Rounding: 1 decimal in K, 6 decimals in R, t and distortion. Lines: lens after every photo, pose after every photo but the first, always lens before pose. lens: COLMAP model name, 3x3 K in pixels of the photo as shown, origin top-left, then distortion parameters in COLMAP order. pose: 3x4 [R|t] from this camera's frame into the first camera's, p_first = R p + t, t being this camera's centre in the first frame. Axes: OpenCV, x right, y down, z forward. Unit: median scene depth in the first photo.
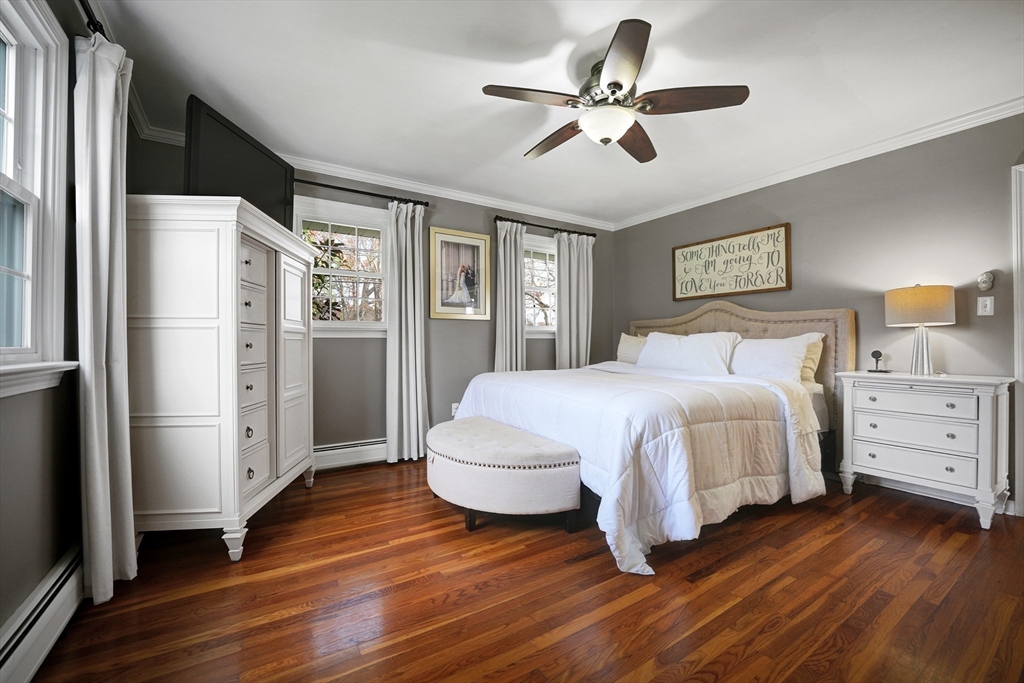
lens RADIAL K [[425.9, 0, 504.1], [0, 425.9, 343.5], [0, 0, 1]] dist [-0.028750, 0.003021]
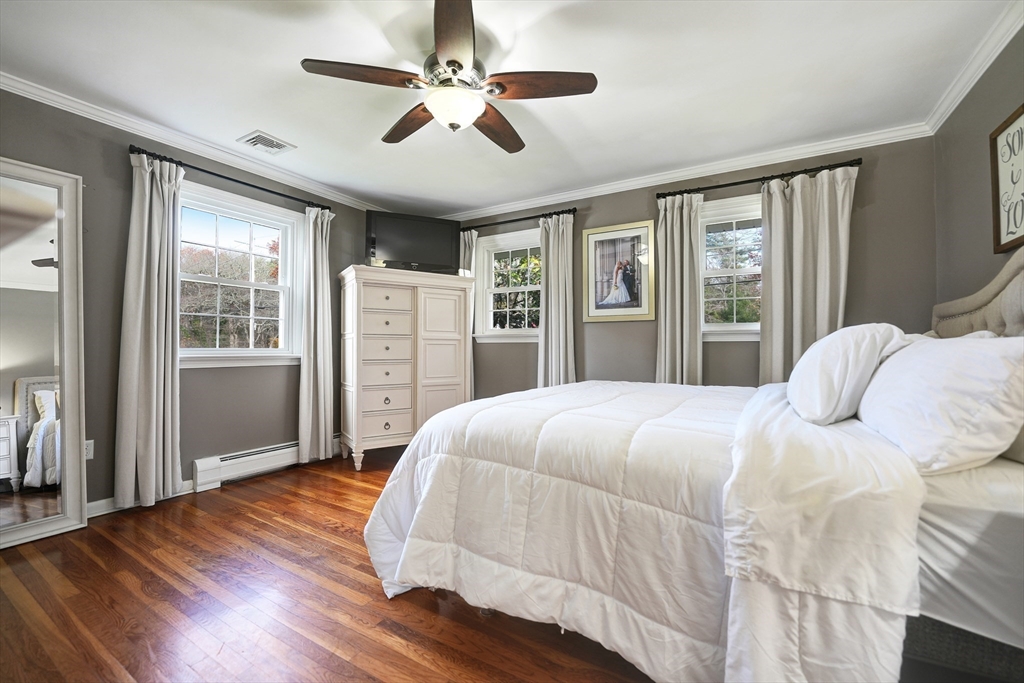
lens RADIAL K [[425.9, 0, 504.4], [0, 425.9, 340.8], [0, 0, 1]] dist [-0.028750, 0.003021]
pose [[0.432215, -0.010452, -0.901710, 0.615964], [-0.004559, 0.999895, -0.013775, -0.001530], [0.901759, 0.010065, 0.432122, 0.390693]]
